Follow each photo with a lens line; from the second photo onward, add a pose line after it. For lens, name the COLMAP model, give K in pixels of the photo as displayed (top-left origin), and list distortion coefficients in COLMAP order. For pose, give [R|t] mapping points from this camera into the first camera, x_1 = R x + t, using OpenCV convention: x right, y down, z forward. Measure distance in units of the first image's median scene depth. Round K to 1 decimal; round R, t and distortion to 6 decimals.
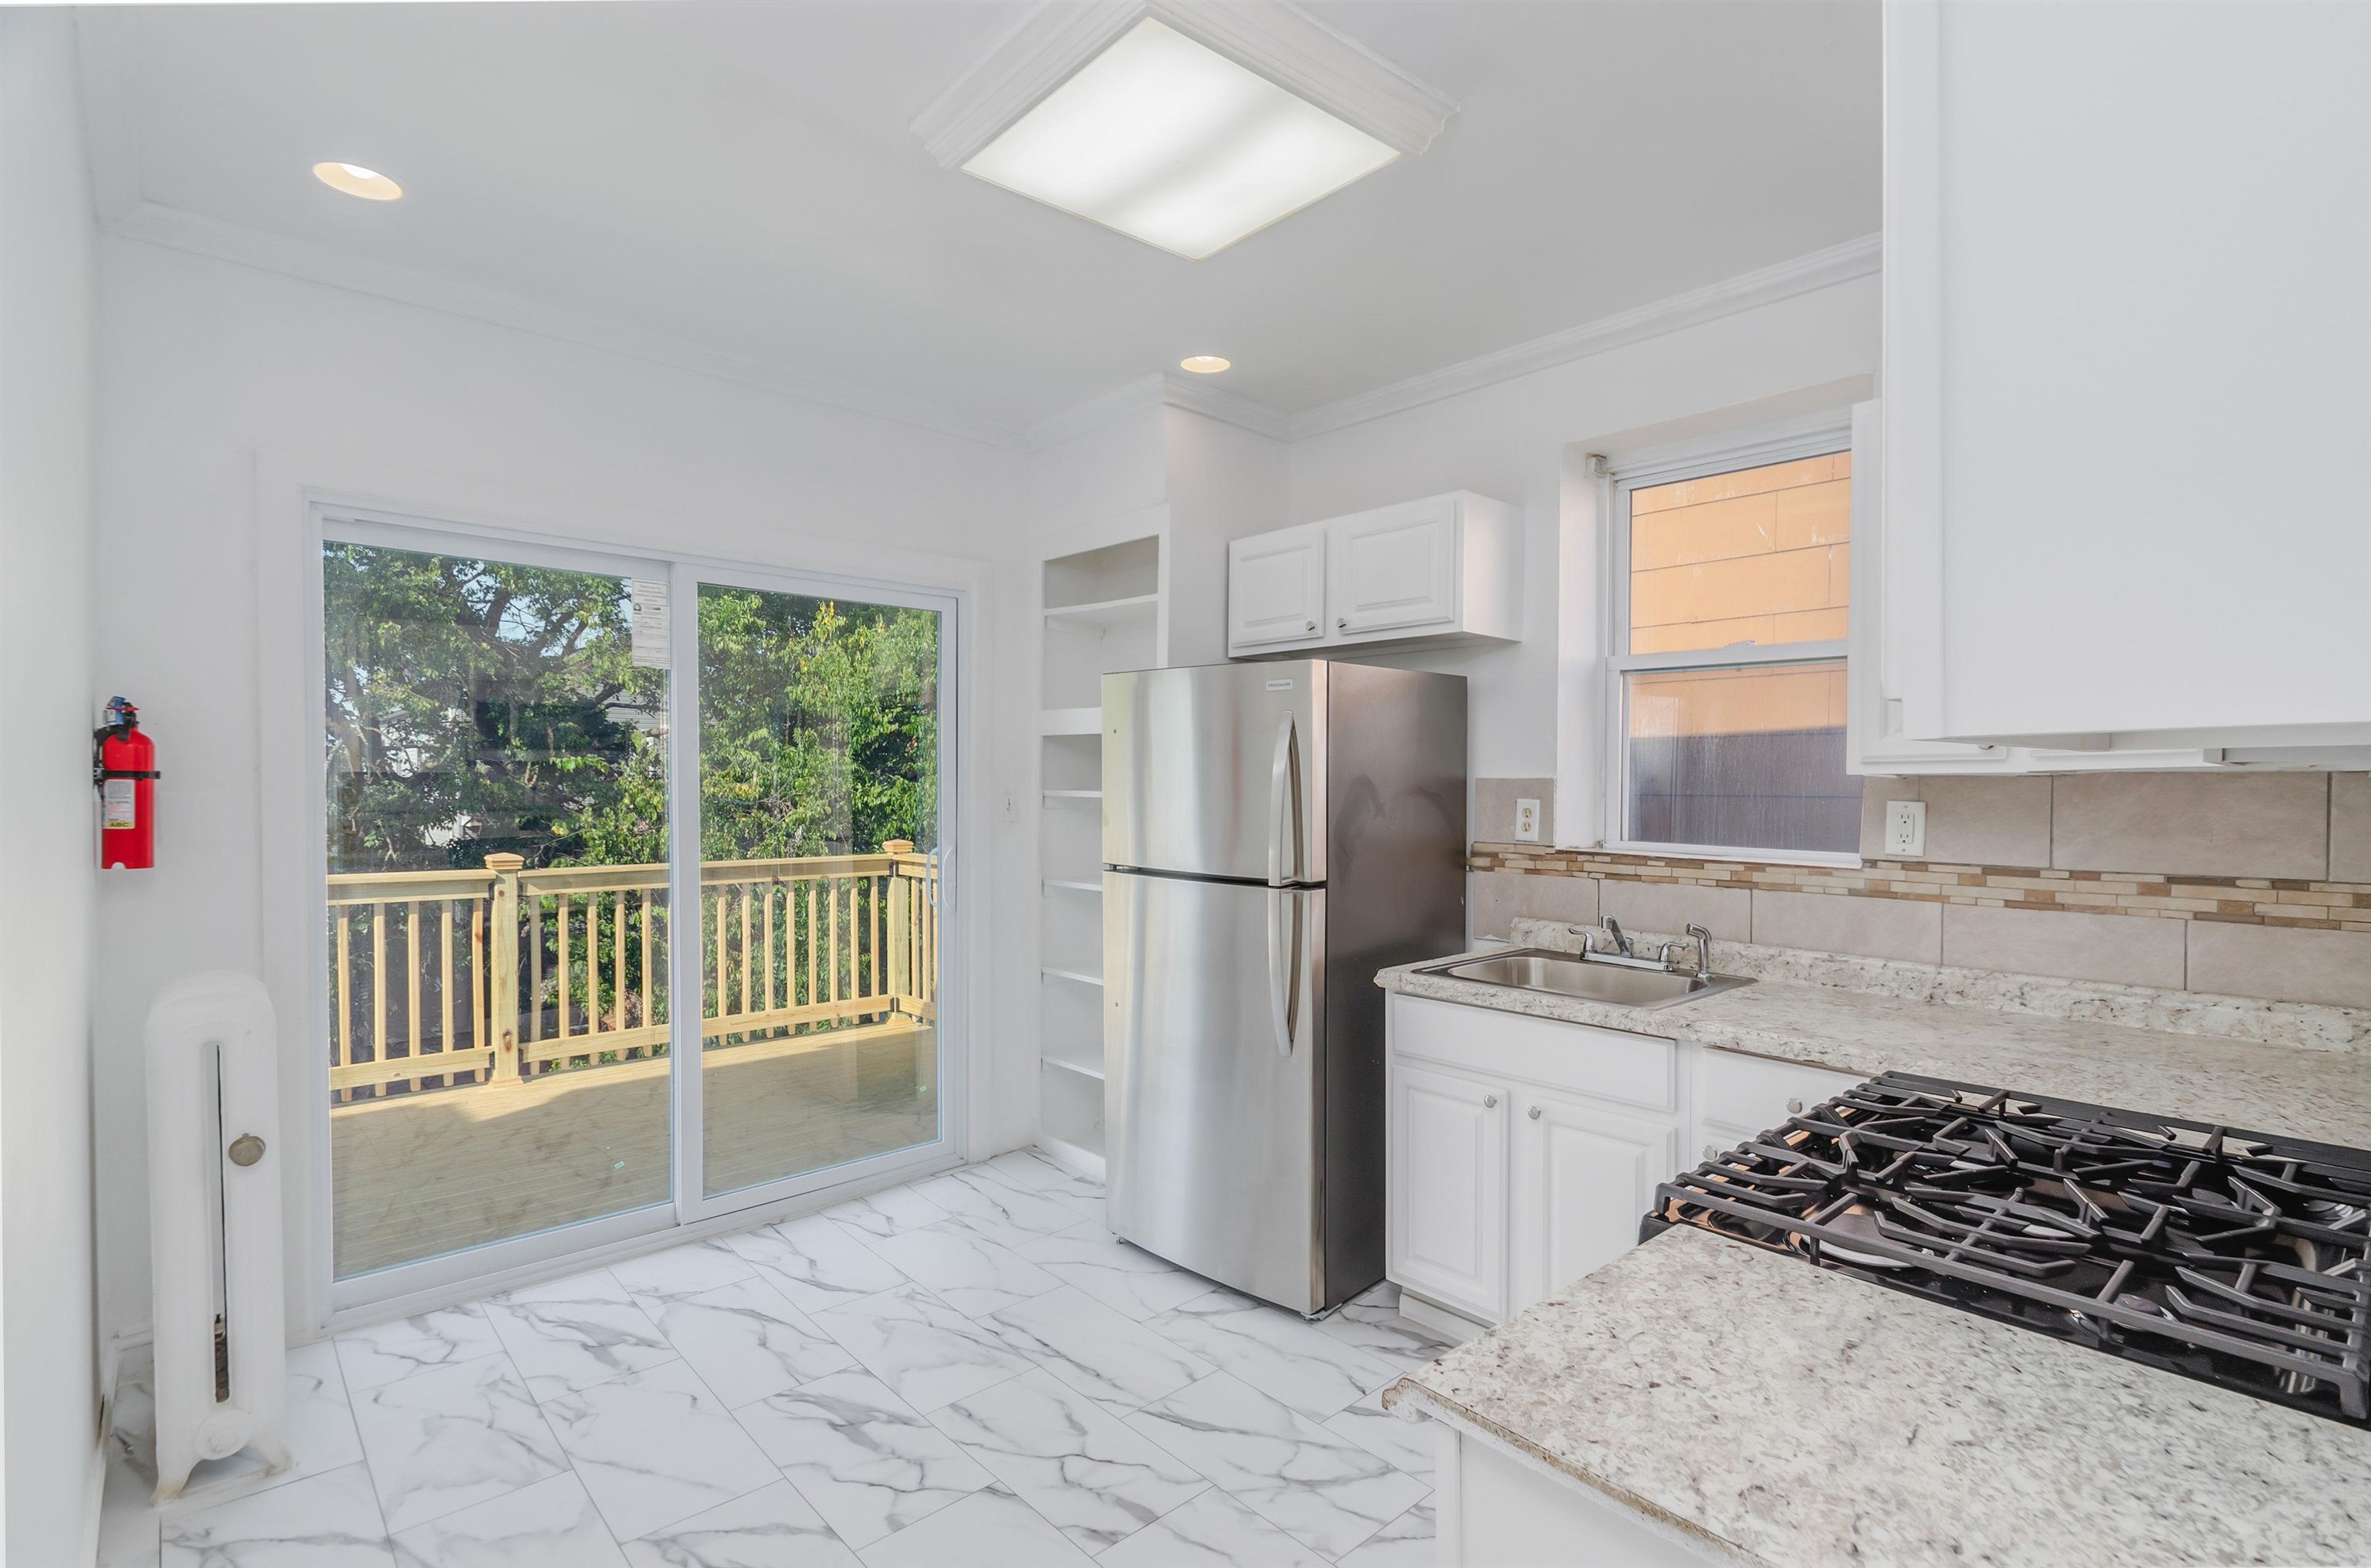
lens RADIAL K [[1109.8, 0, 1178.5], [0, 1109.8, 797.9], [0, 0, 1]] dist [-0.001203, 0.001994]
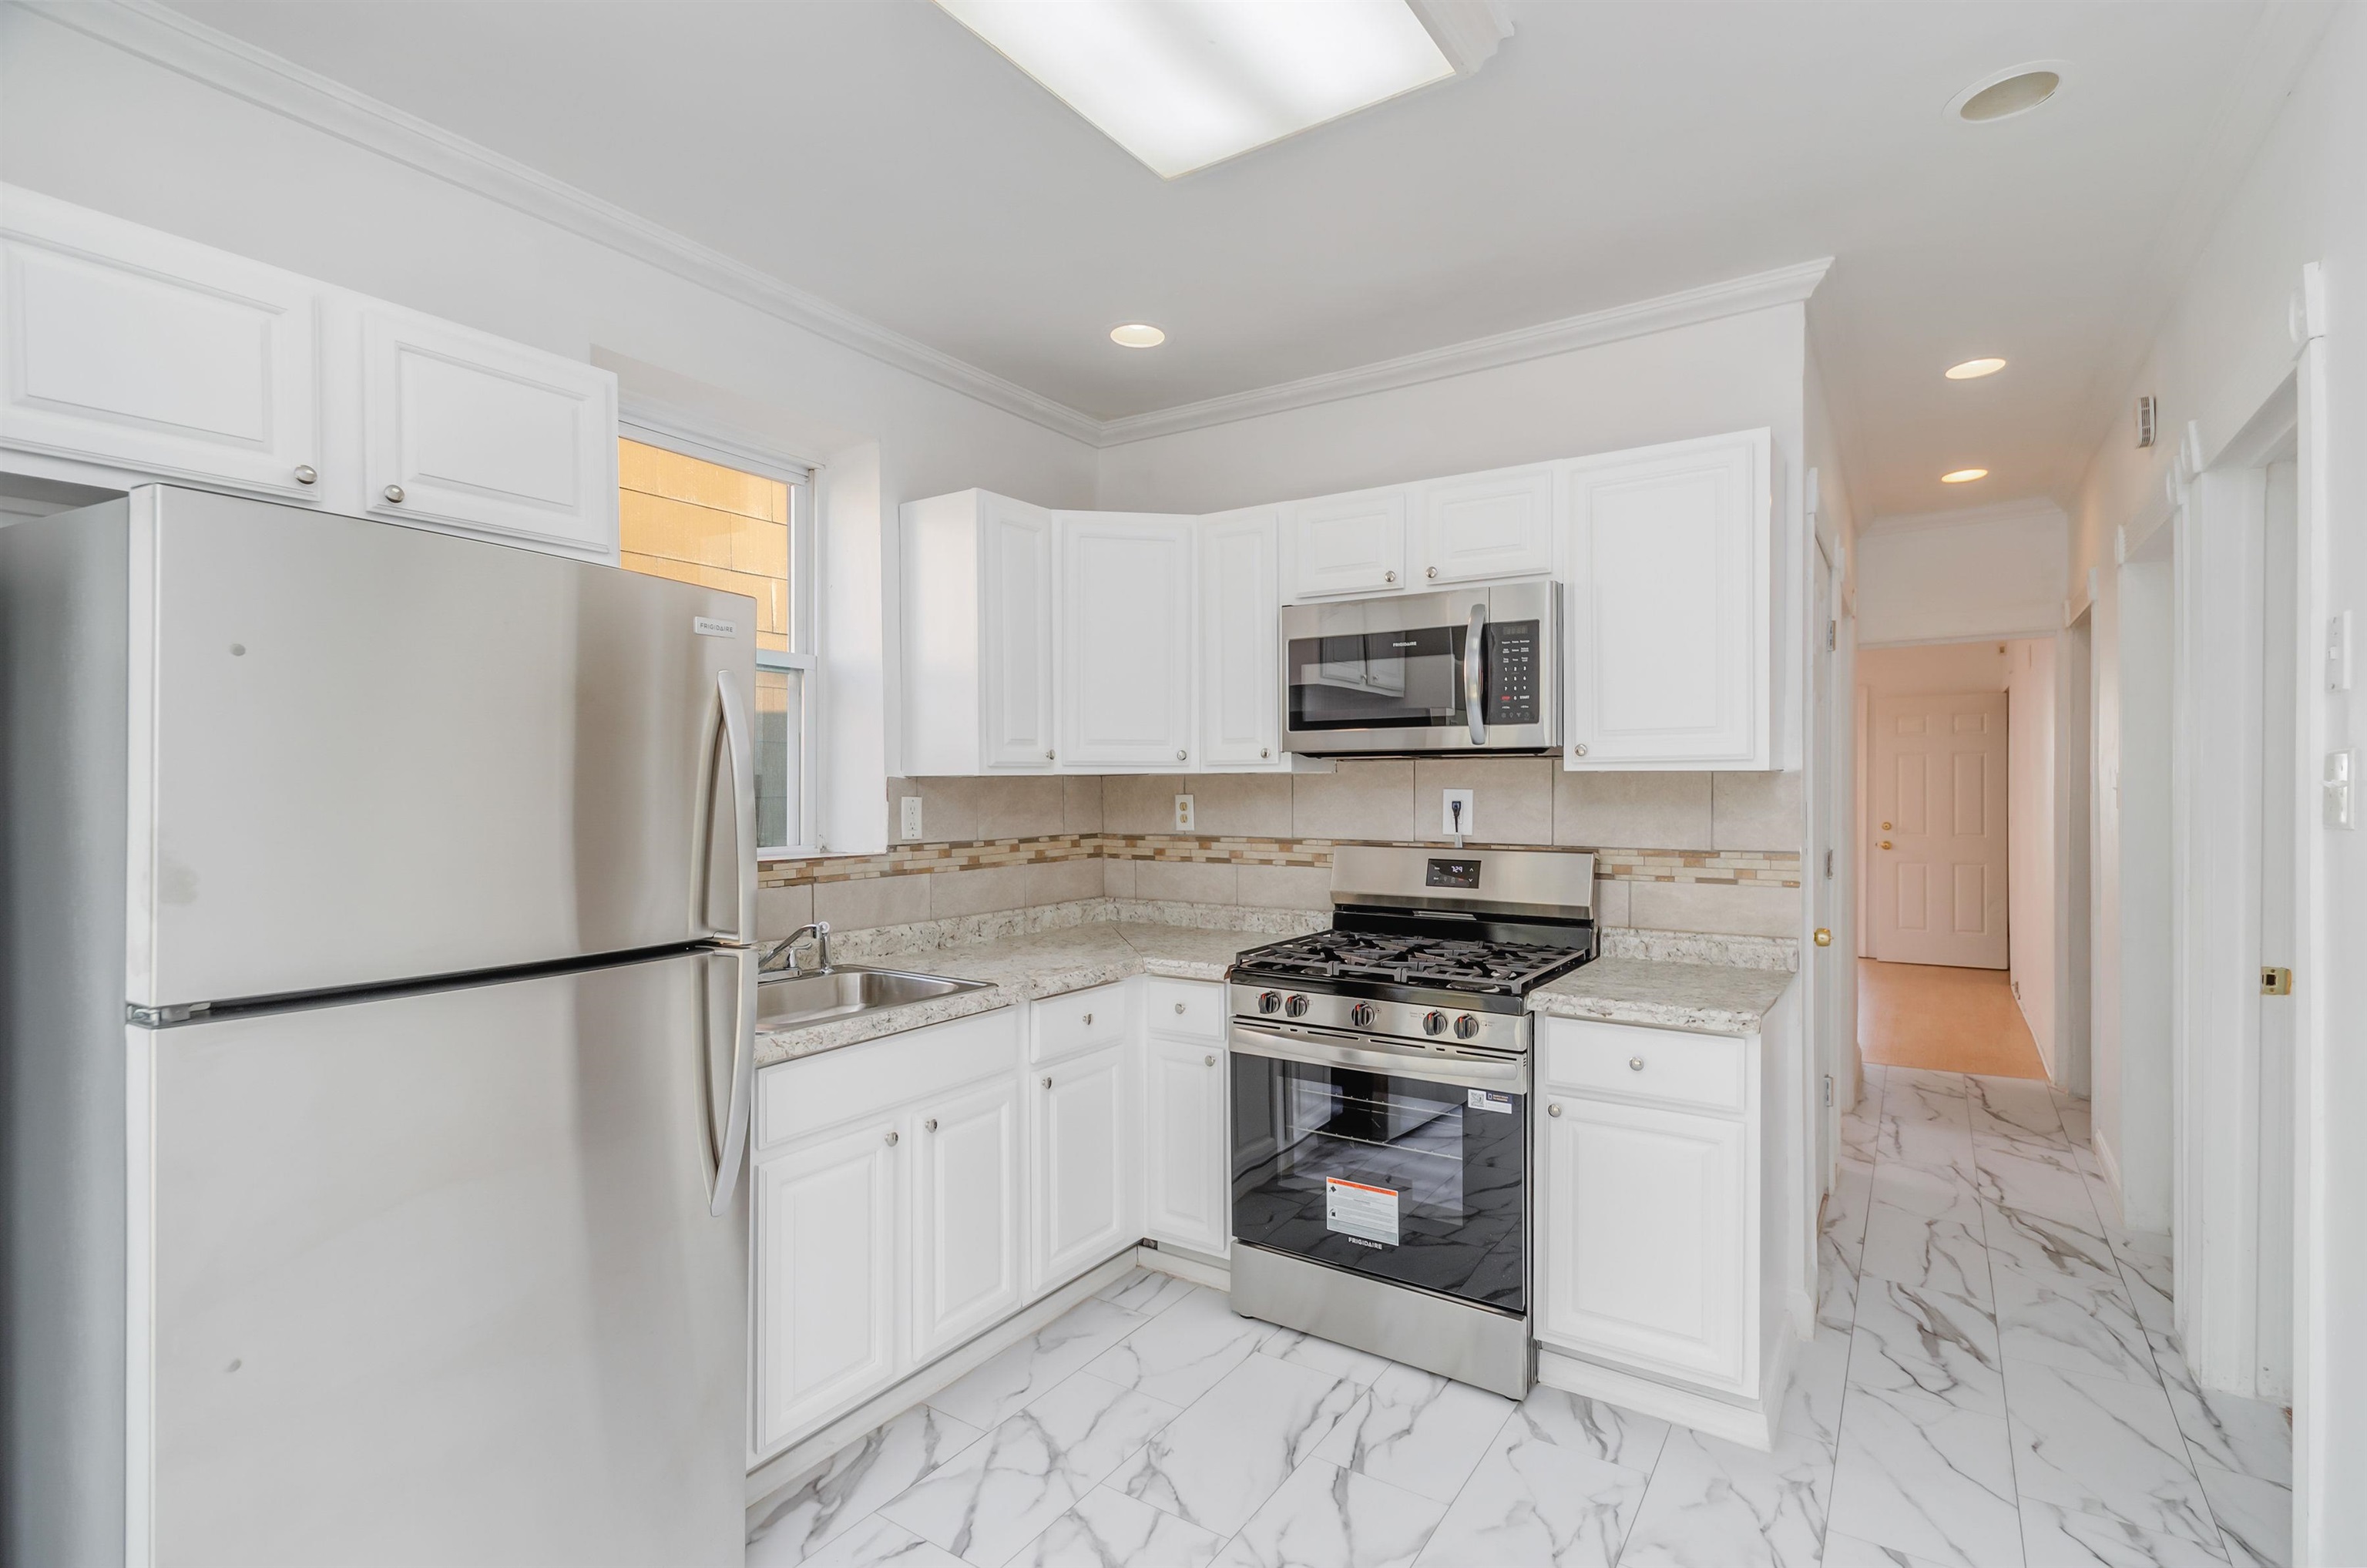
lens RADIAL K [[1108.0, 0, 1243.4], [0, 1108.0, 788.3], [0, 0, 1]] dist [-0.001203, 0.001994]
pose [[-0.276047, -0.006844, 0.961120, -0.692613], [0.013700, 0.999845, 0.011055, -0.015978], [-0.961046, 0.016219, -0.275910, 1.028718]]
